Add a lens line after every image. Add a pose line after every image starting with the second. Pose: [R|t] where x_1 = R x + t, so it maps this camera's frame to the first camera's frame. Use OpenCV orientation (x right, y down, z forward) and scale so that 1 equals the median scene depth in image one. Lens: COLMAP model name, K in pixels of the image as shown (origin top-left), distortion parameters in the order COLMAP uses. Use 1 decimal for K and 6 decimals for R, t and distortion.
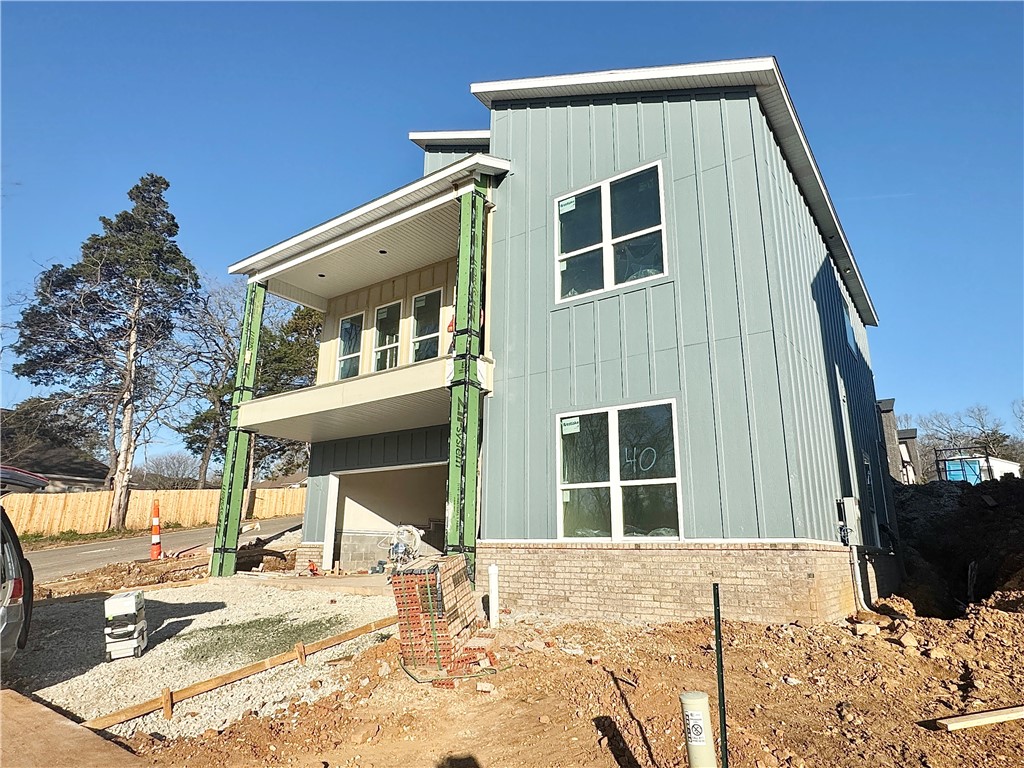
lens RADIAL K [[622.2, 0, 512.3], [0, 622.2, 381.1], [0, 0, 1]] dist [0.003211, 0.000348]
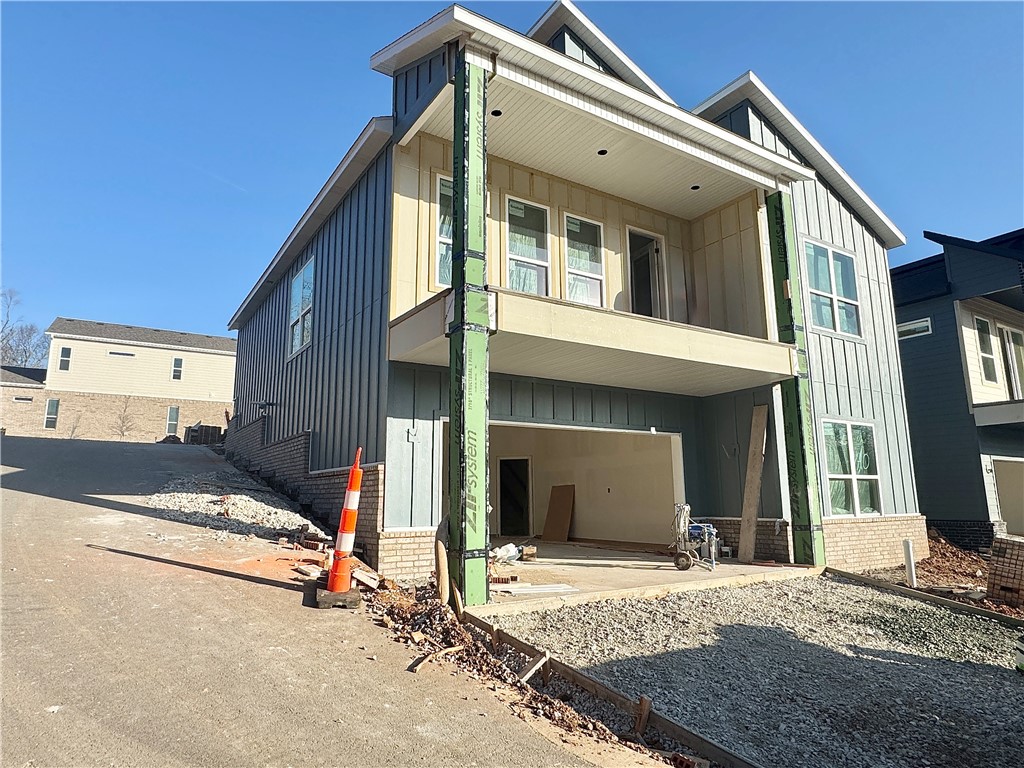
lens RADIAL K [[622.2, 0, 511.2], [0, 622.2, 388.2], [0, 0, 1]] dist [0.003211, 0.000348]
pose [[0.369251, 0.152915, 0.916663, -1.379950], [-0.229457, 0.970833, -0.069522, 0.235037], [-0.900557, -0.184664, 0.393569, 1.125412]]
